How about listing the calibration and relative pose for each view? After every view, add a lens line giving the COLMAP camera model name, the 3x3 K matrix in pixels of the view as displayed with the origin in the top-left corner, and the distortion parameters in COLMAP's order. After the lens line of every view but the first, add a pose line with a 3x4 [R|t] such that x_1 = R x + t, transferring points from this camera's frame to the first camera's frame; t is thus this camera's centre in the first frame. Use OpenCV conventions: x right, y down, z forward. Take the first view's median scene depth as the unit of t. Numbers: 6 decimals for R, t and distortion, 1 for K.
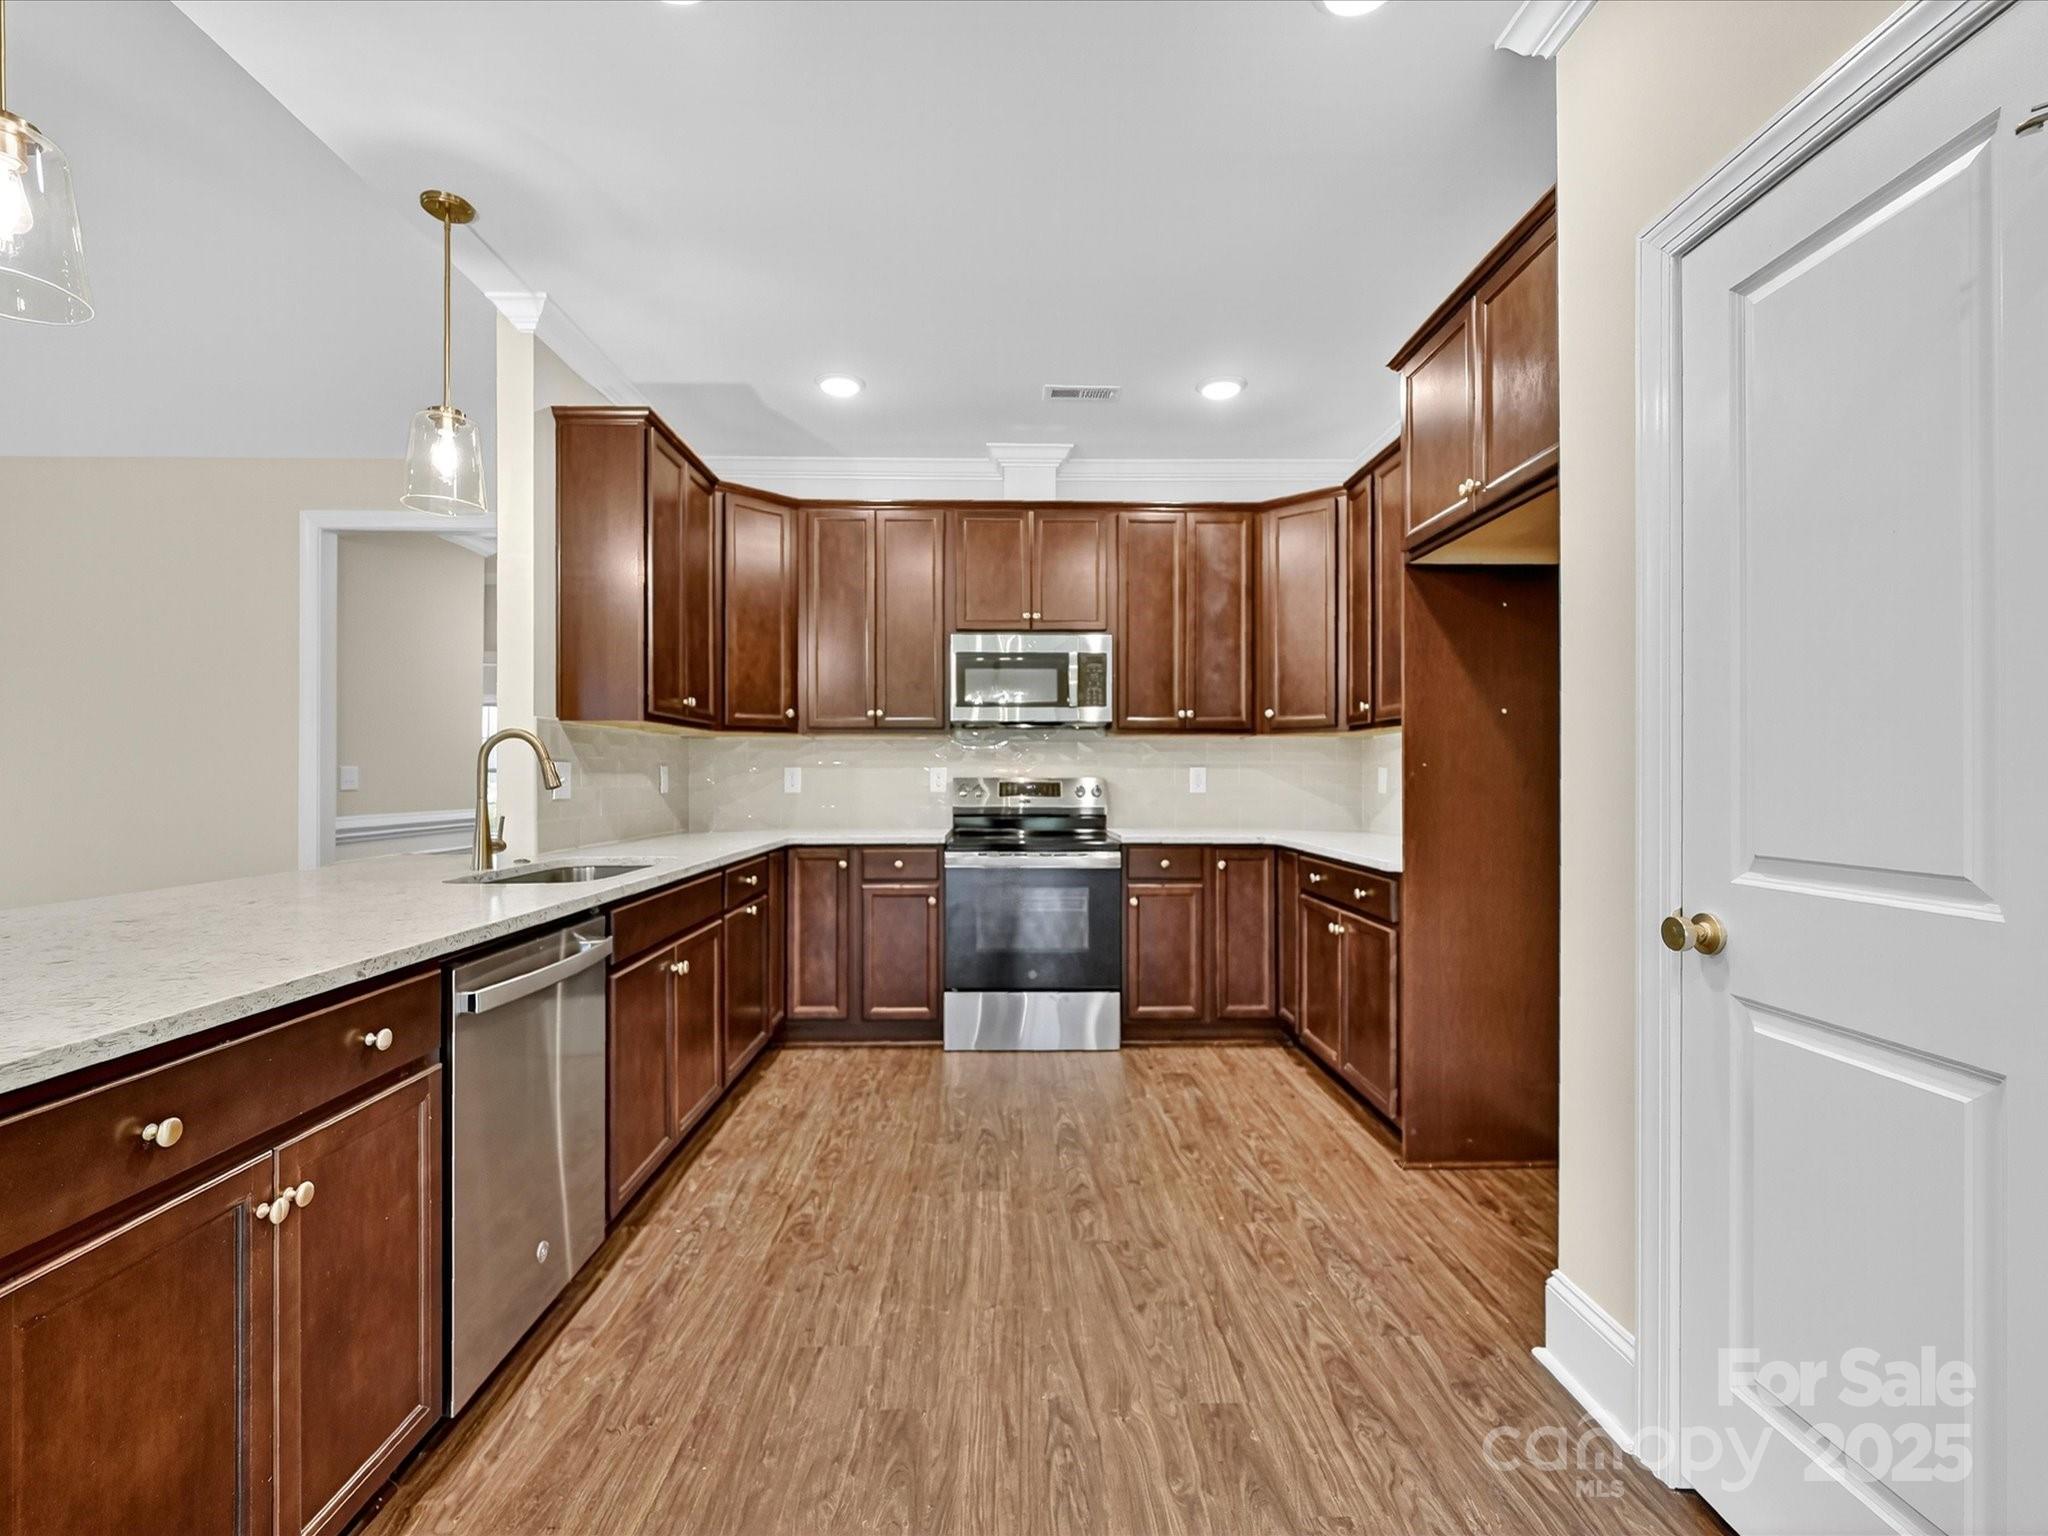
lens RADIAL K [[930.5, 0, 1022.8], [0, 930.5, 774.5], [0, 0, 1]] dist [-0.000898, 0.002034]
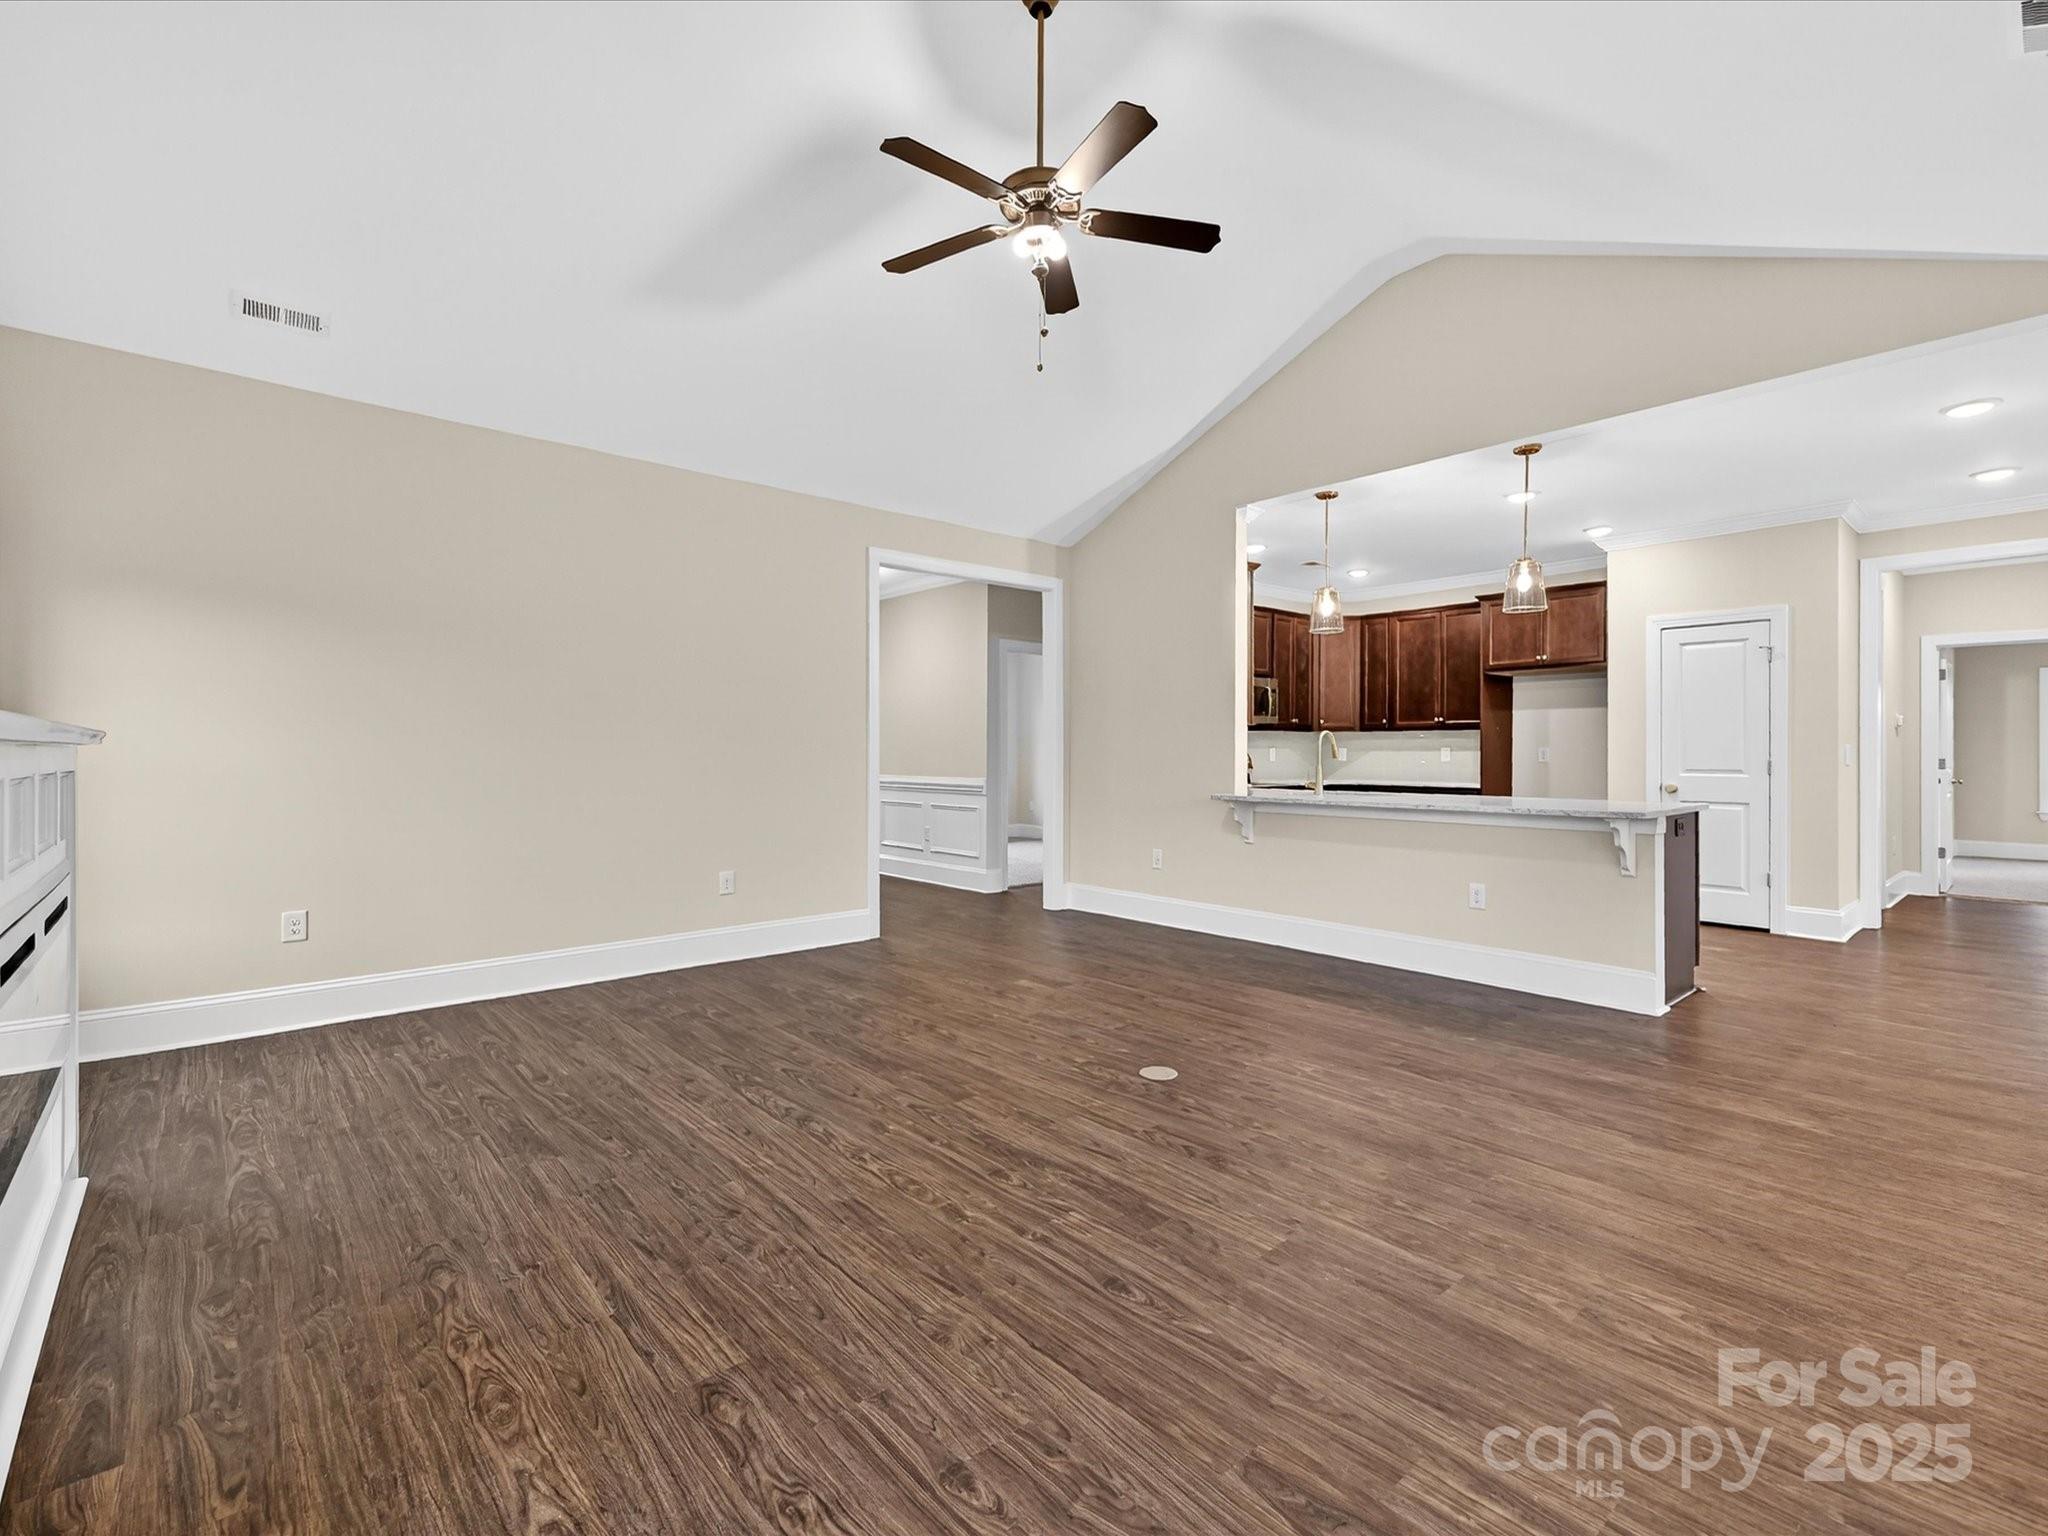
lens RADIAL K [[930.5, 0, 1023.1], [0, 930.5, 755.5], [0, 0, 1]] dist [-0.000898, 0.002034]
pose [[0.780242, -0.002254, 0.625474, -1.727516], [-0.000529, 0.999991, 0.004264, 0.000137], [-0.625477, -0.003658, 0.780234, -0.200975]]
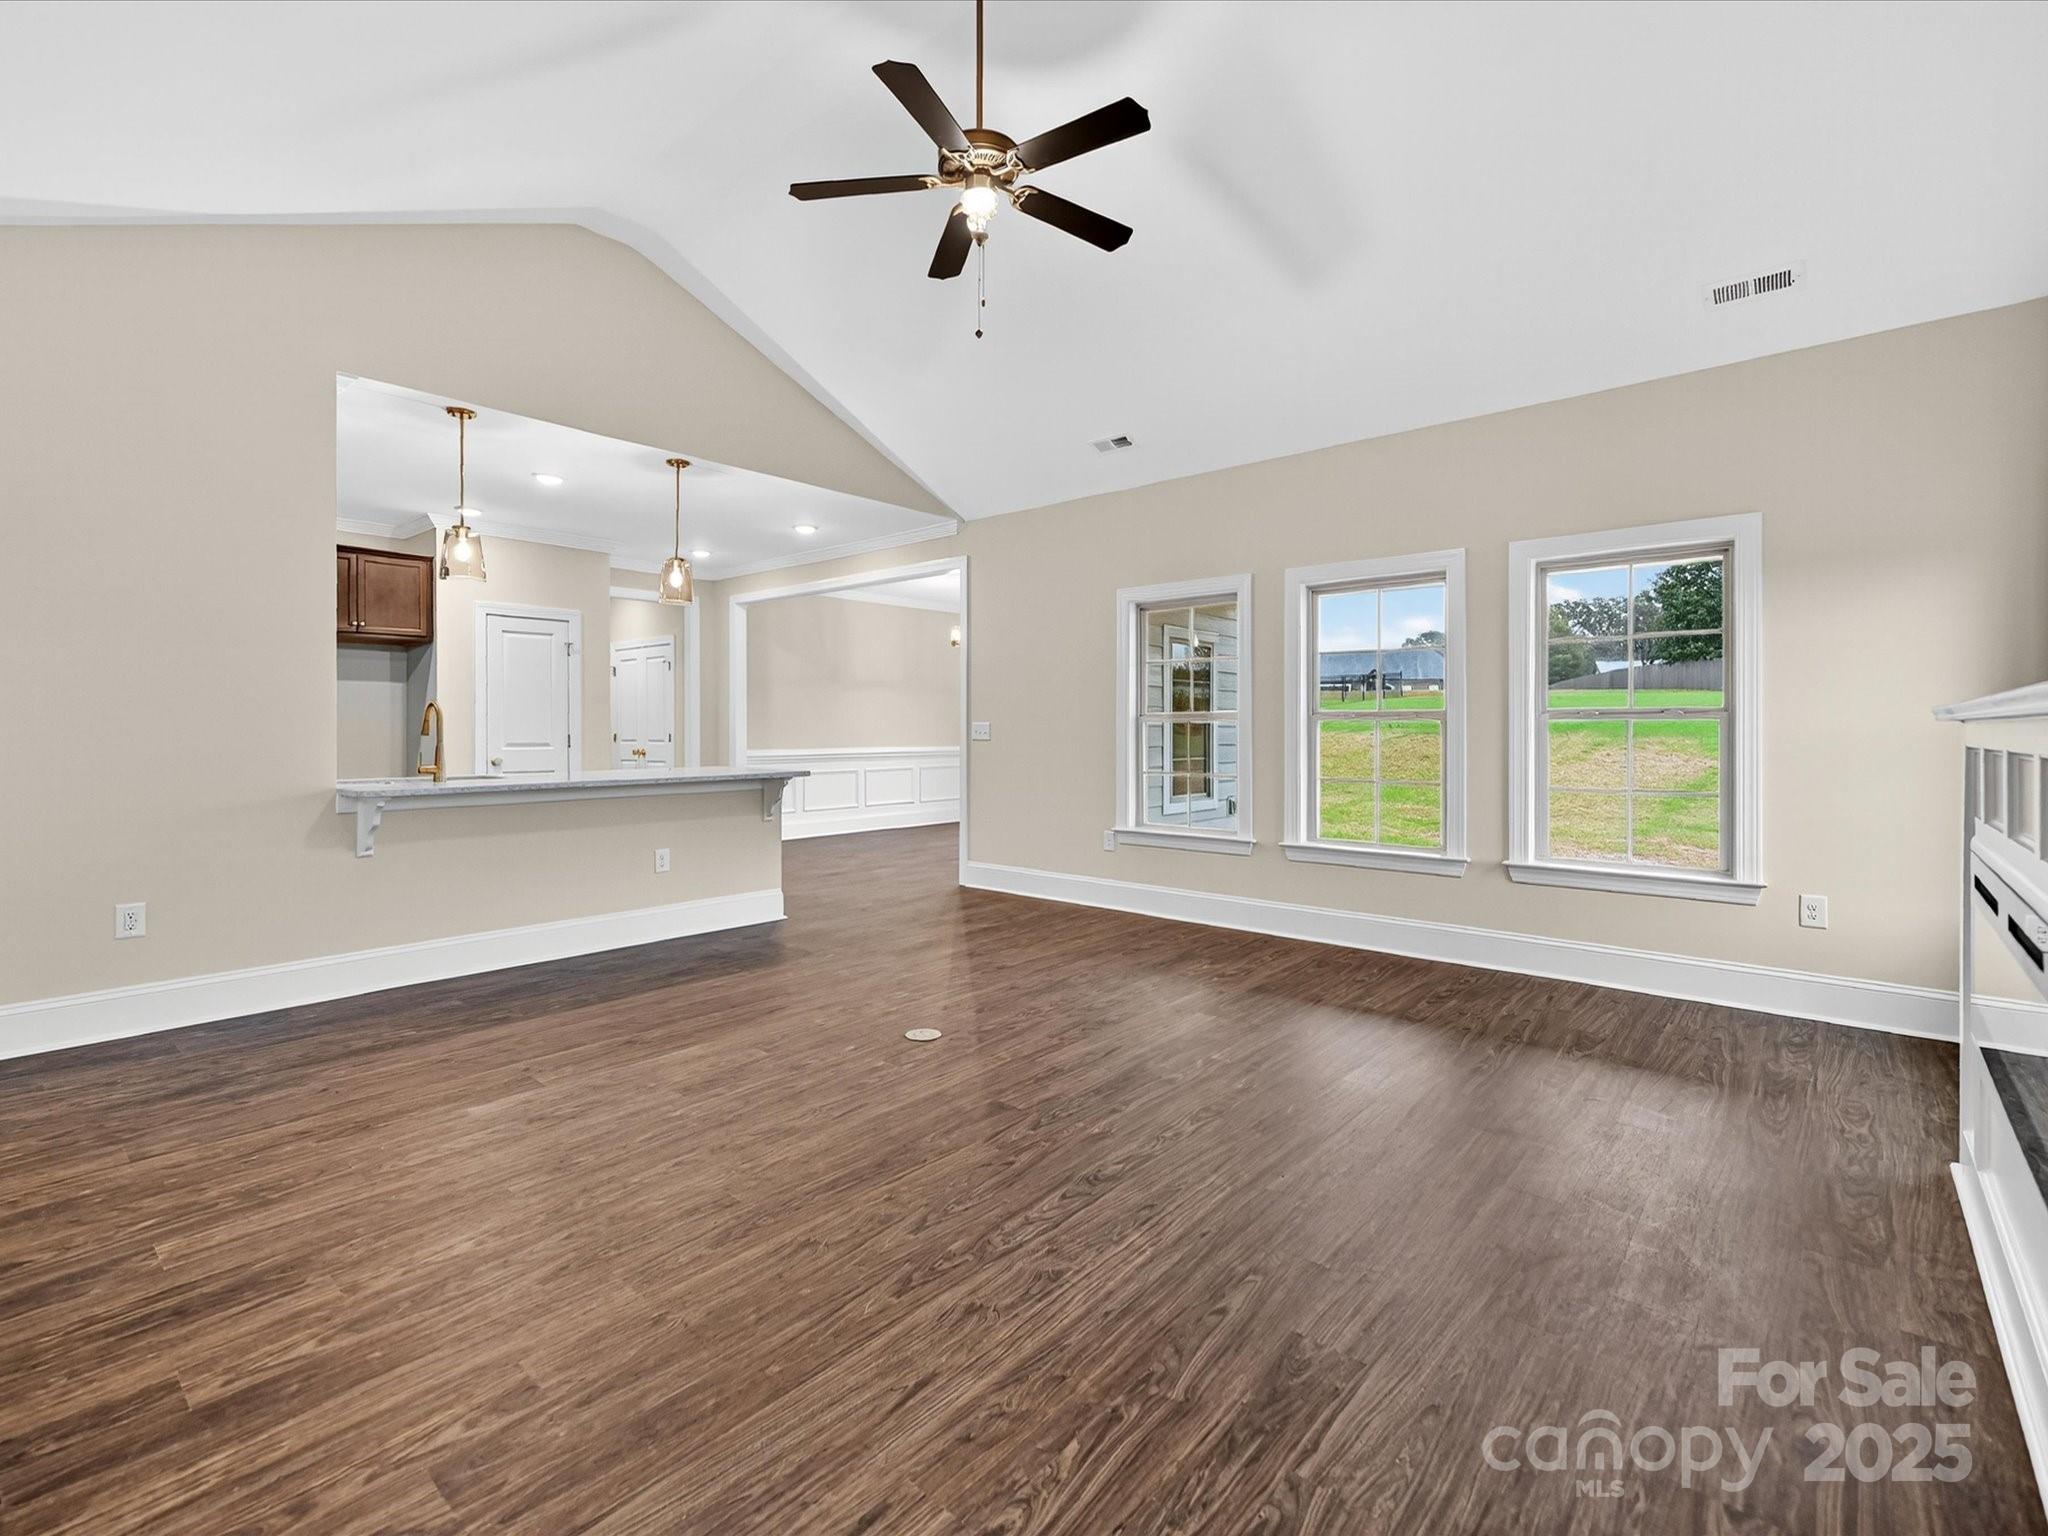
lens RADIAL K [[930.5, 0, 1021.0], [0, 930.5, 729.5], [0, 0, 1]] dist [-0.000898, 0.002034]
pose [[-0.725706, 0.000110, 0.688005, -1.782419], [-0.001549, 0.999997, -0.001794, 0.004092], [-0.688003, -0.002368, -0.725704, 1.036108]]
